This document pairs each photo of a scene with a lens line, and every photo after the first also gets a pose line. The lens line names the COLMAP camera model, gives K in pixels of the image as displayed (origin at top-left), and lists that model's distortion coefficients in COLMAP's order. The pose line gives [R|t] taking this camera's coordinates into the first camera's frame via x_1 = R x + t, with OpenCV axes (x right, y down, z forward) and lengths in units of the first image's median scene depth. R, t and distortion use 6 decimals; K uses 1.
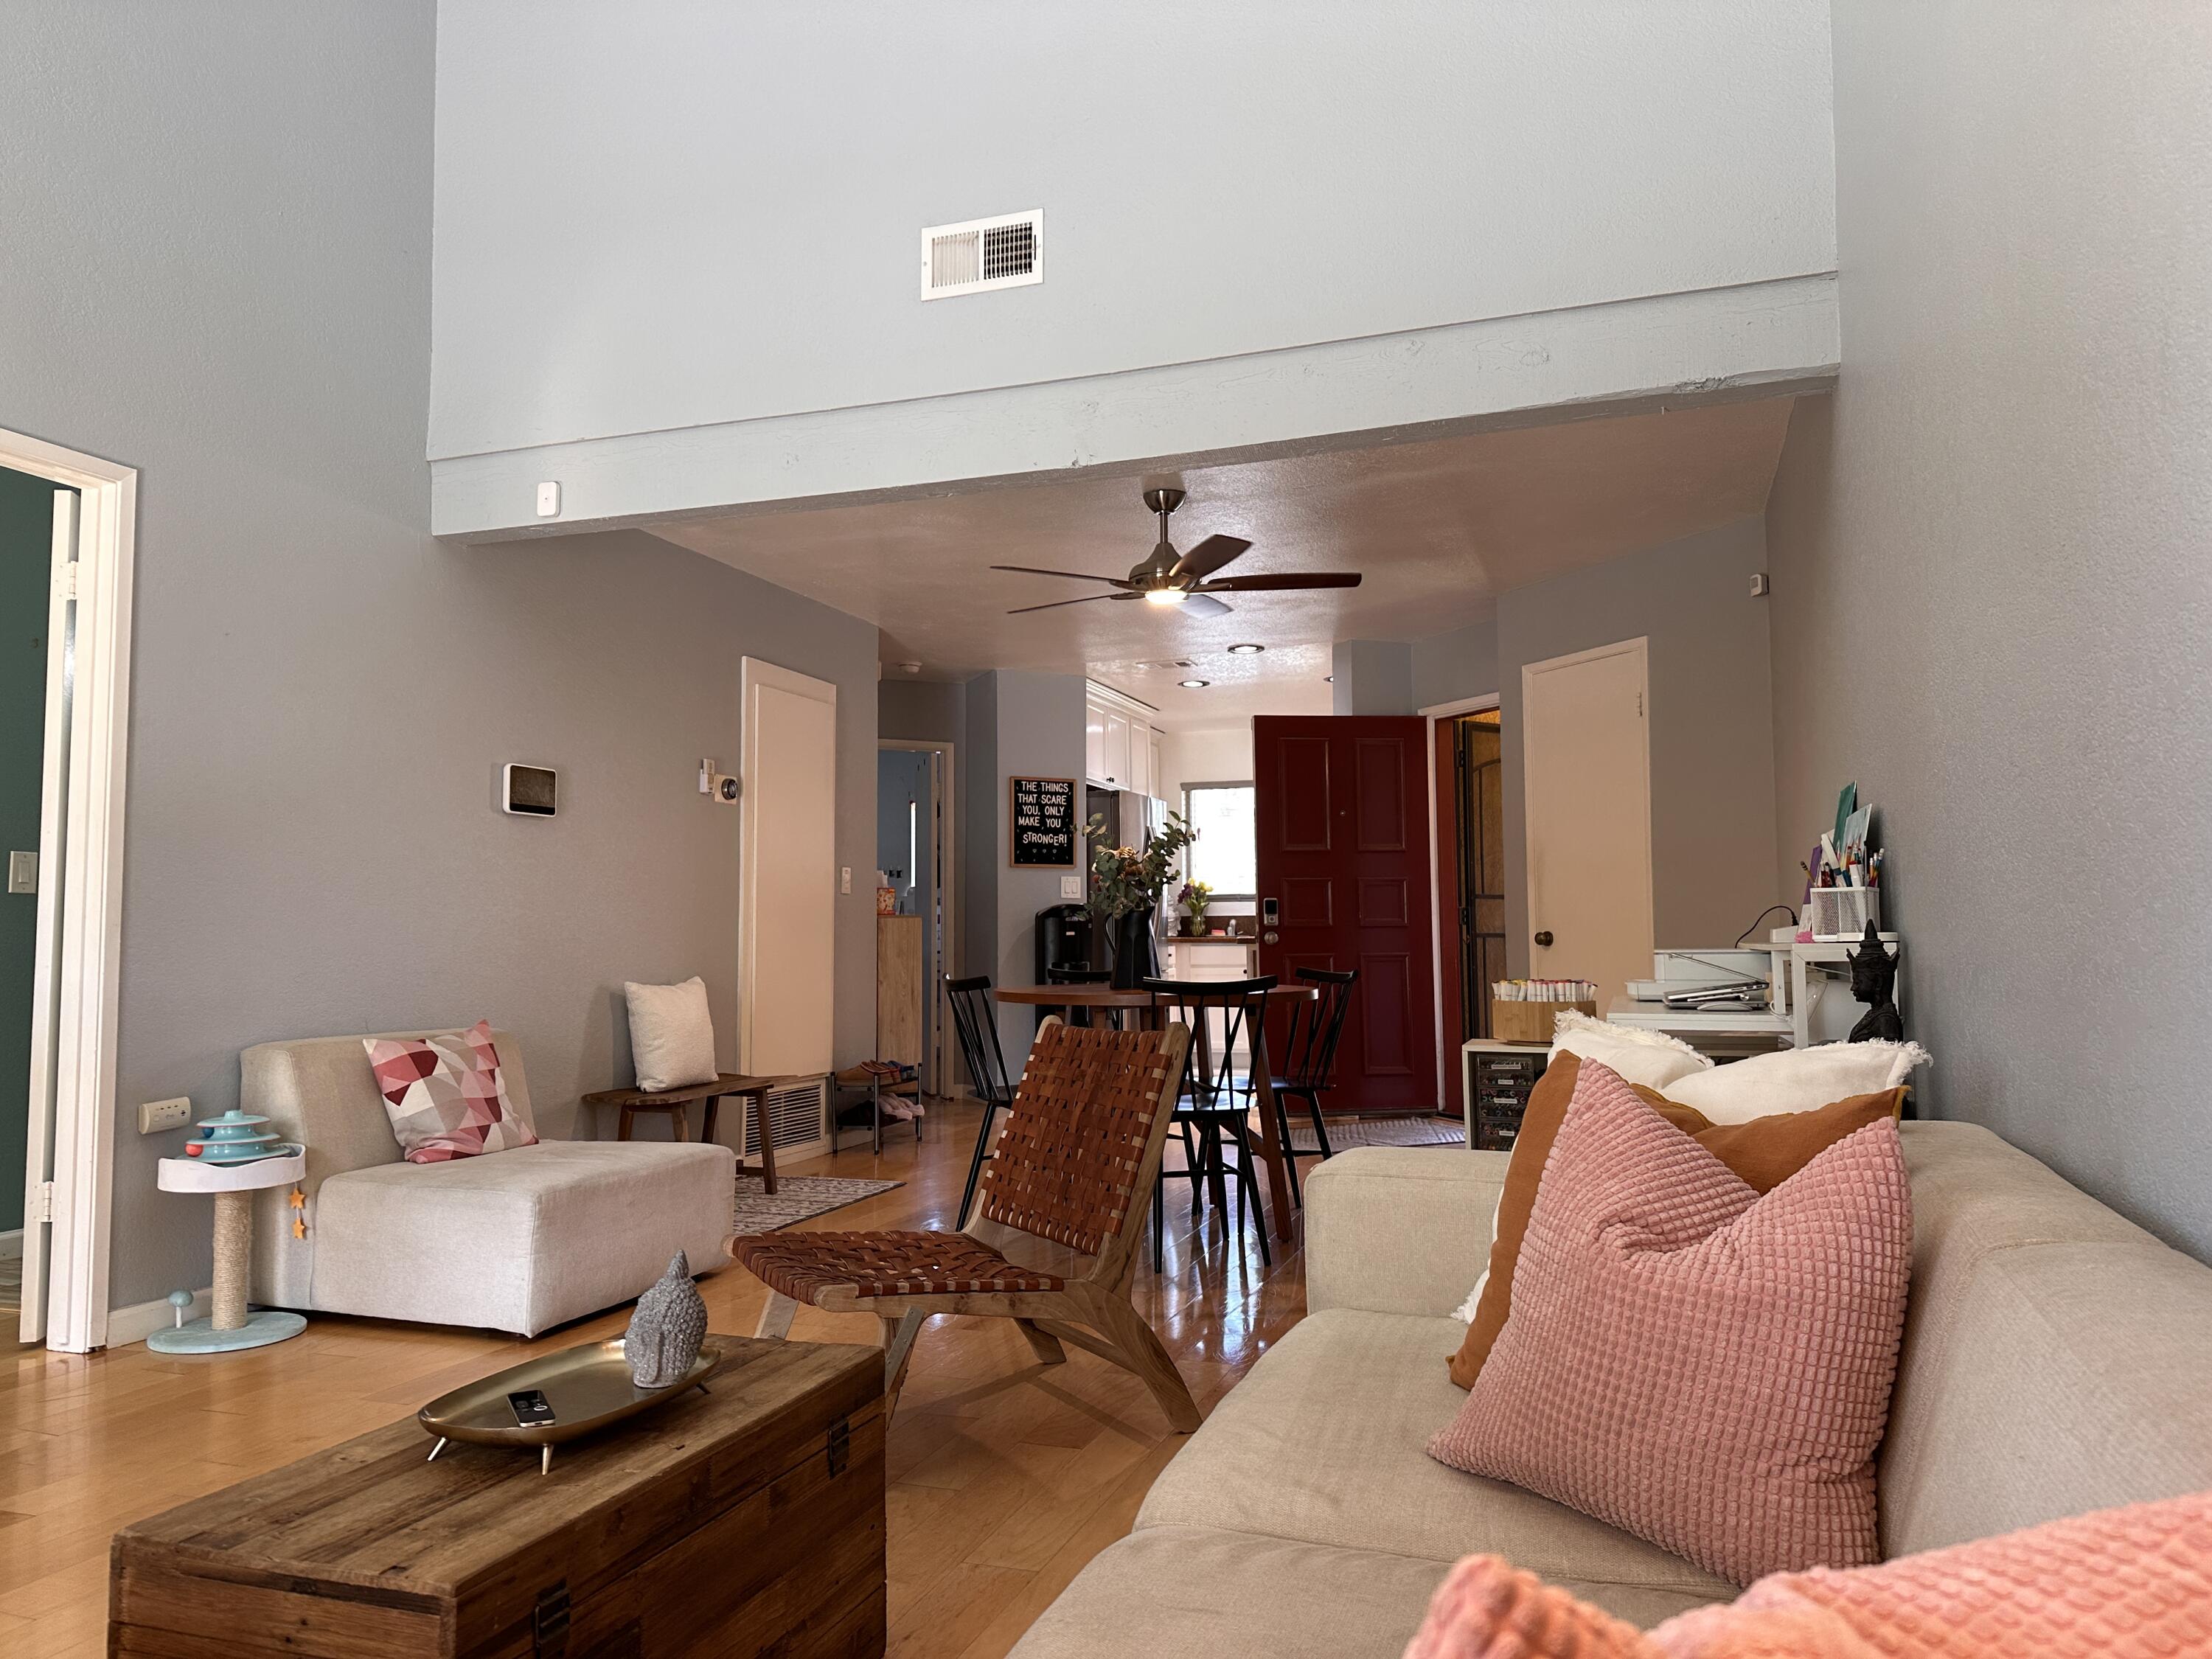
lens RADIAL K [[1546.5, 0, 1083.3], [0, 1546.5, 832.5], [0, 0, 1]] dist [0.050778, -0.058332]
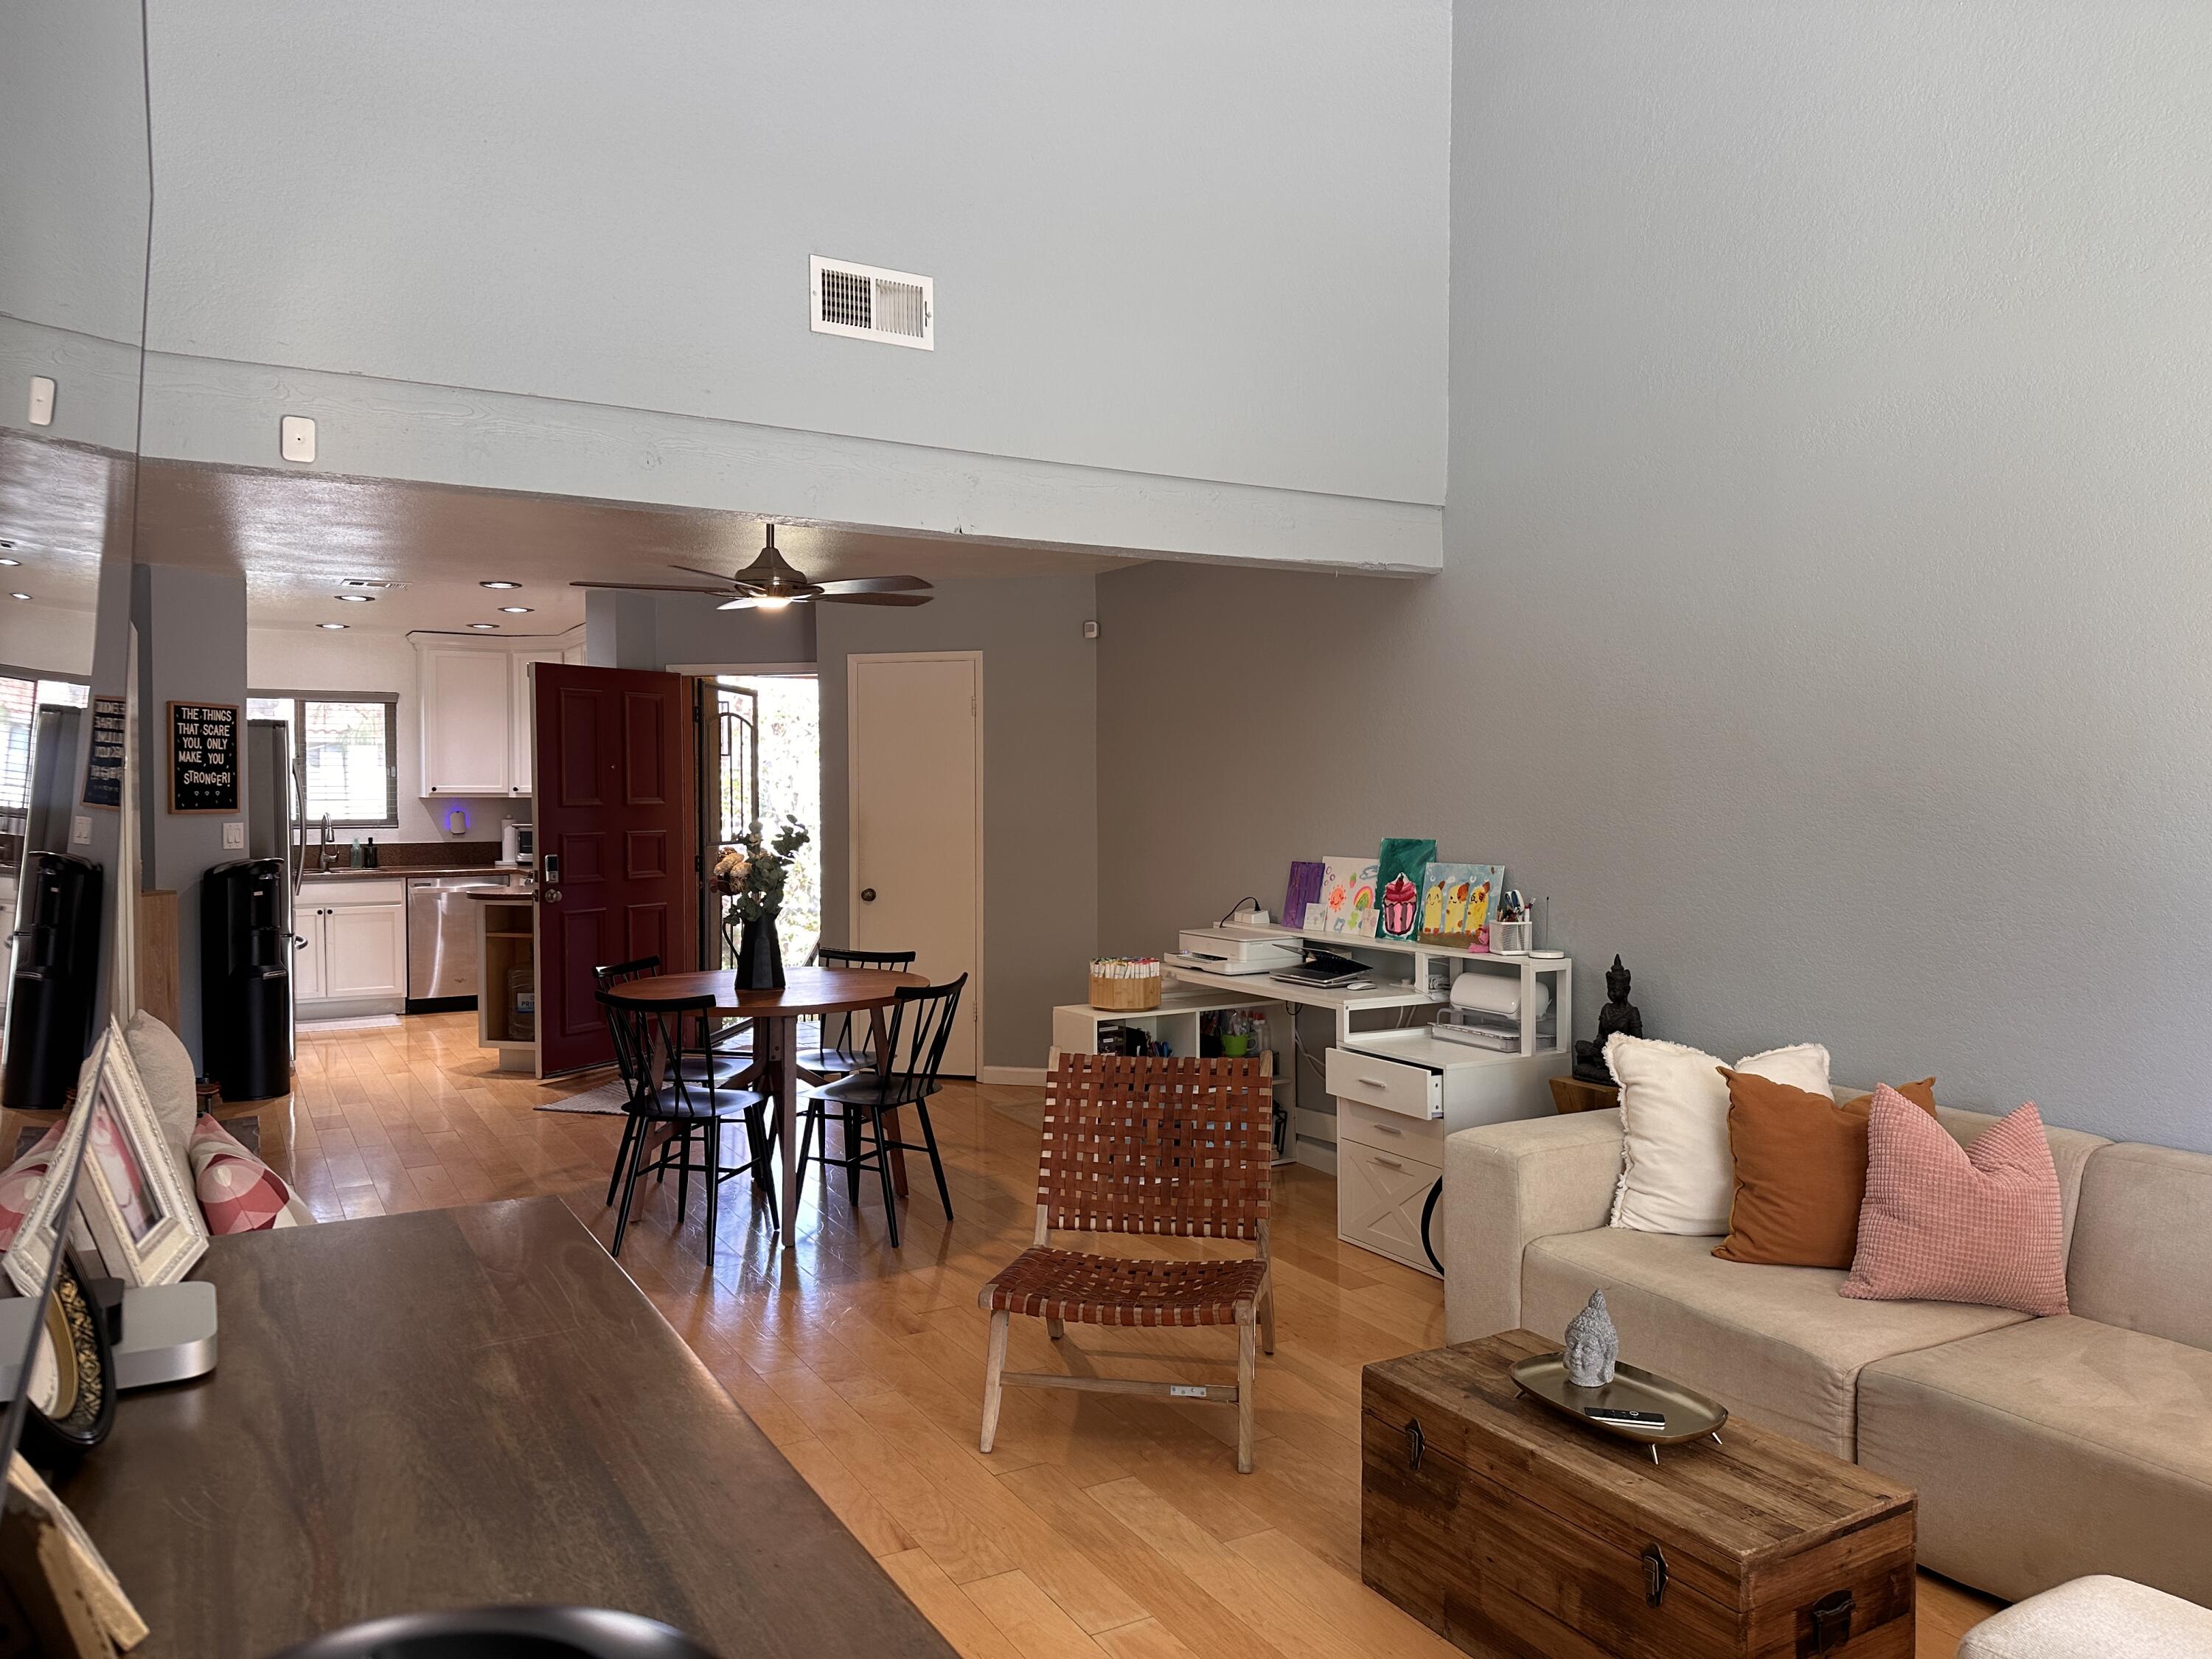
lens RADIAL K [[1546.5, 0, 1096.4], [0, 1546.5, 823.8], [0, 0, 1]] dist [0.050778, -0.058332]
pose [[0.639720, -0.011285, 0.768525, -0.364125], [-0.055726, 0.996580, 0.061020, -0.049213], [-0.766585, -0.081863, 0.636903, 0.102161]]
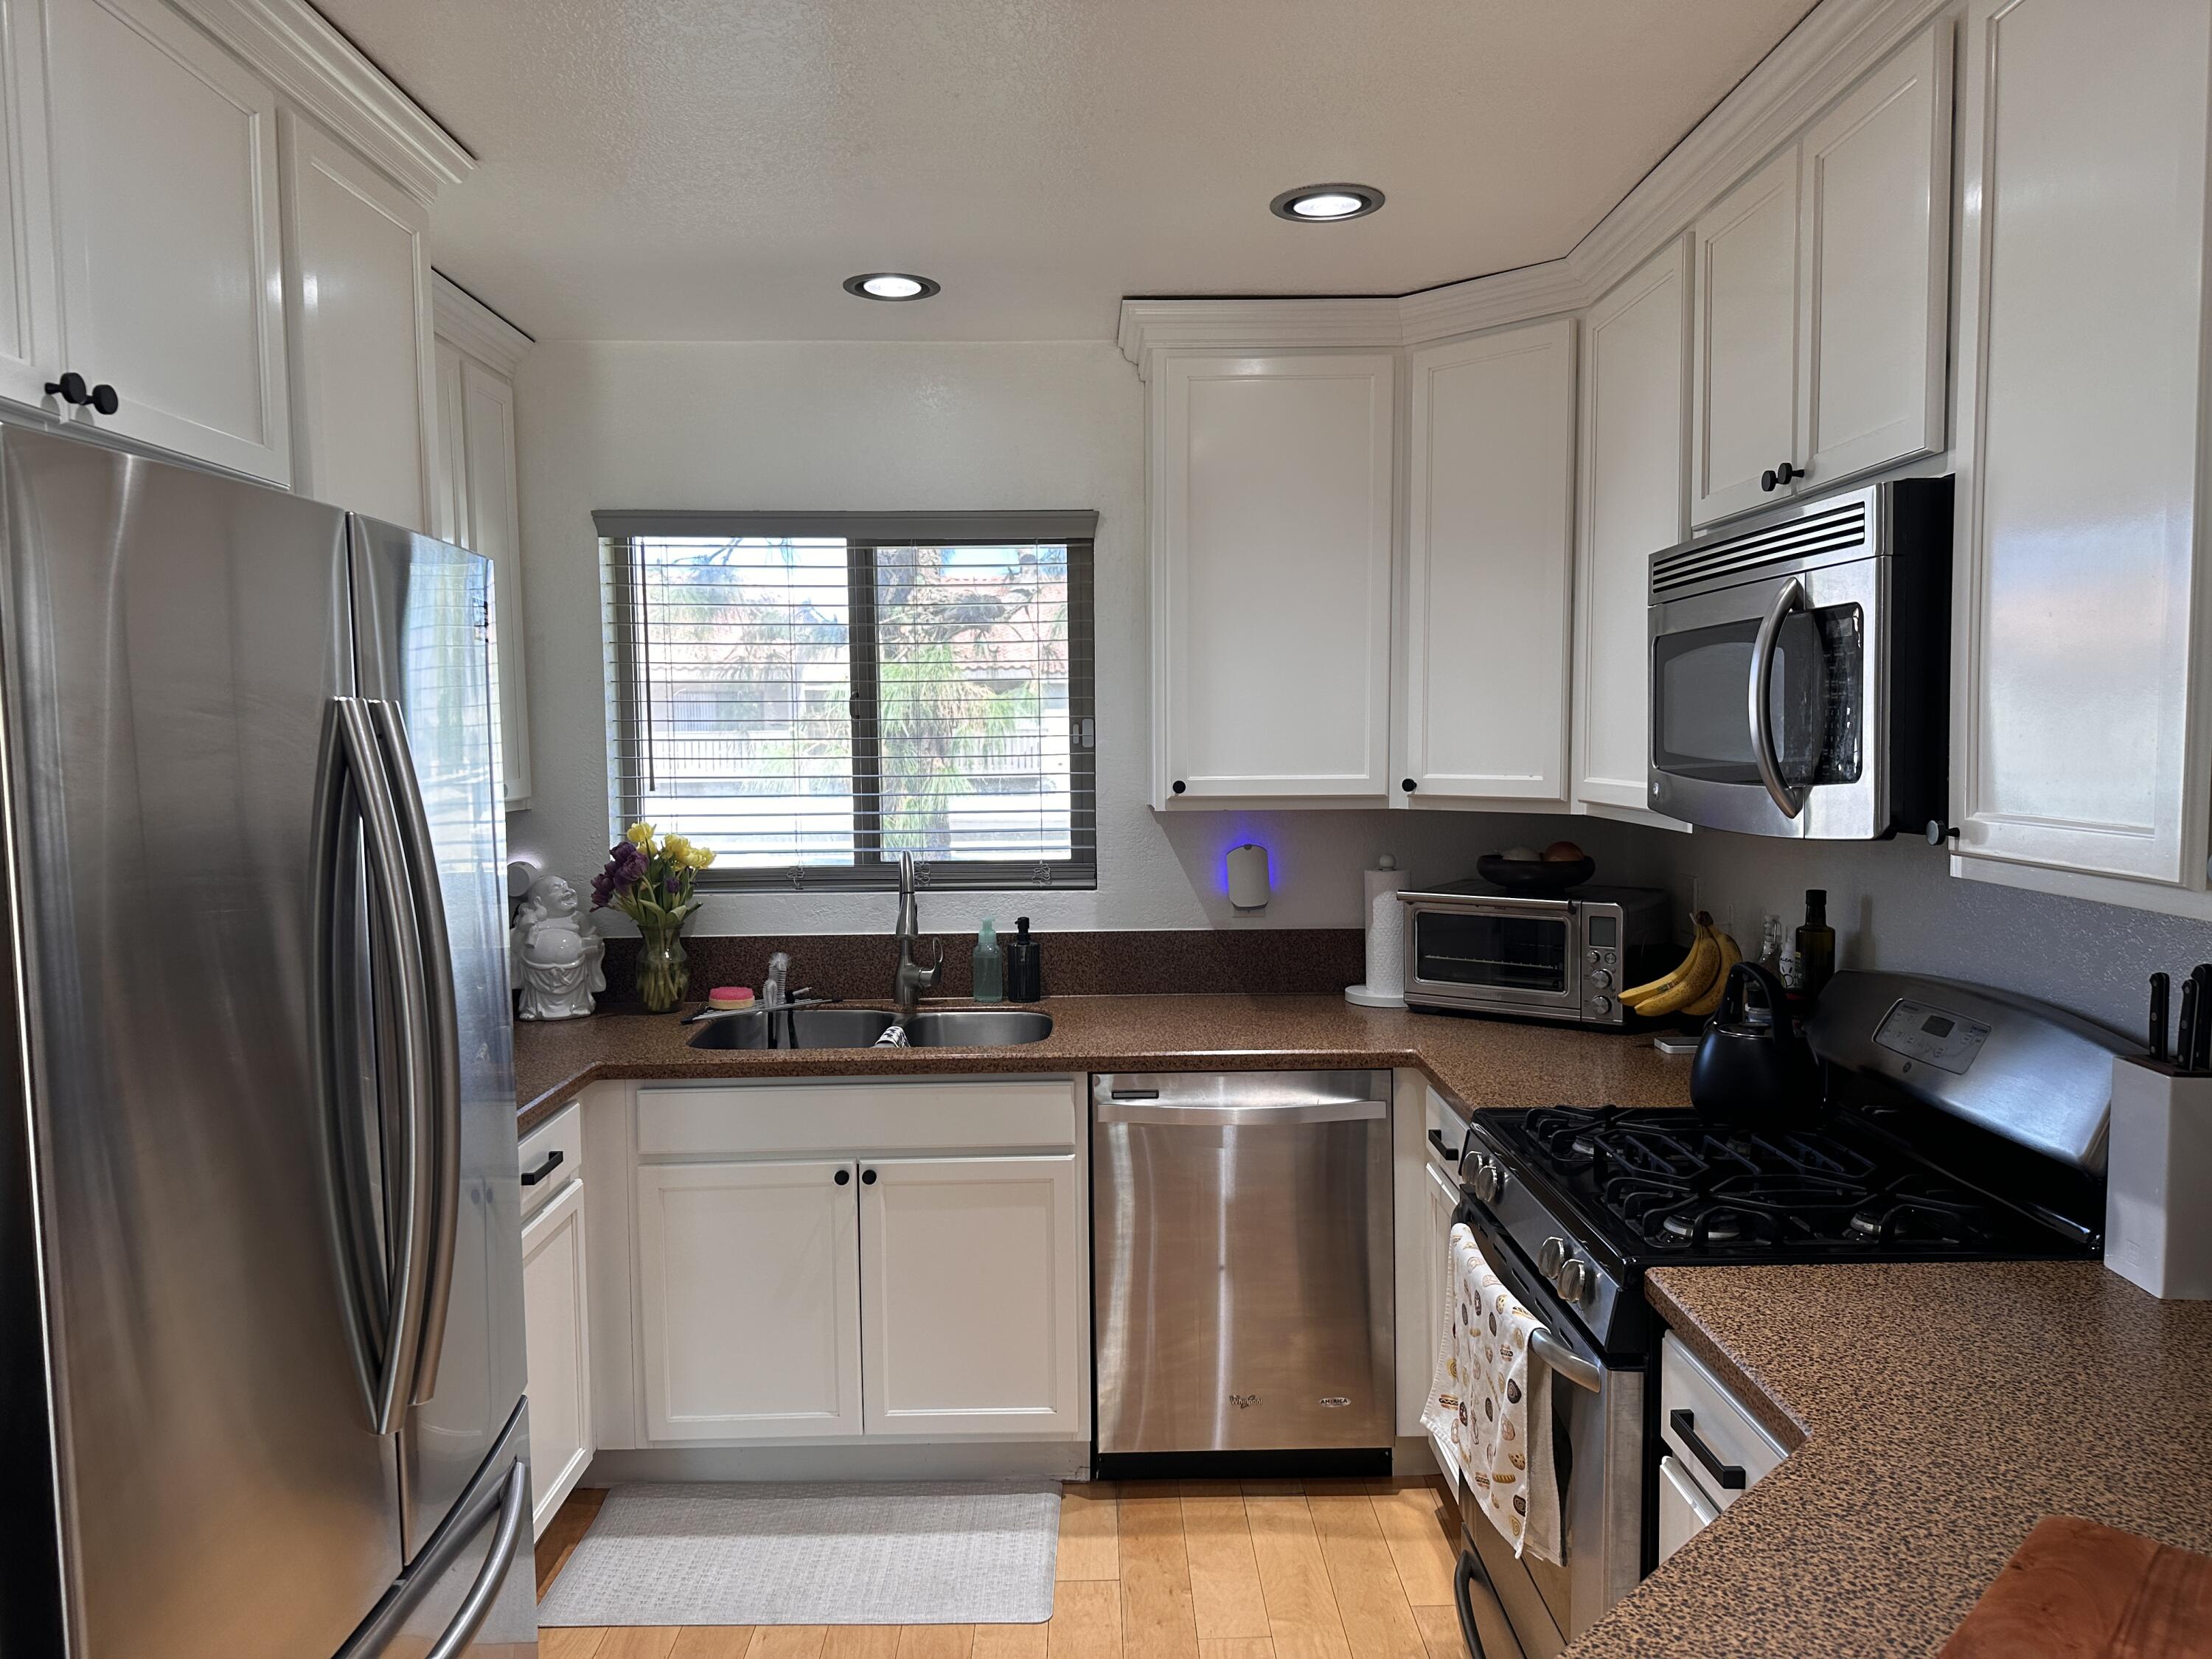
lens RADIAL K [[1546.5, 0, 1111.2], [0, 1546.5, 875.3], [0, 0, 1]] dist [0.050778, -0.058332]
pose [[0.930851, -0.033128, 0.363893, 0.057373], [-0.023177, 0.988523, 0.149283, -0.011031], [-0.364662, -0.147394, 0.919400, 0.873449]]
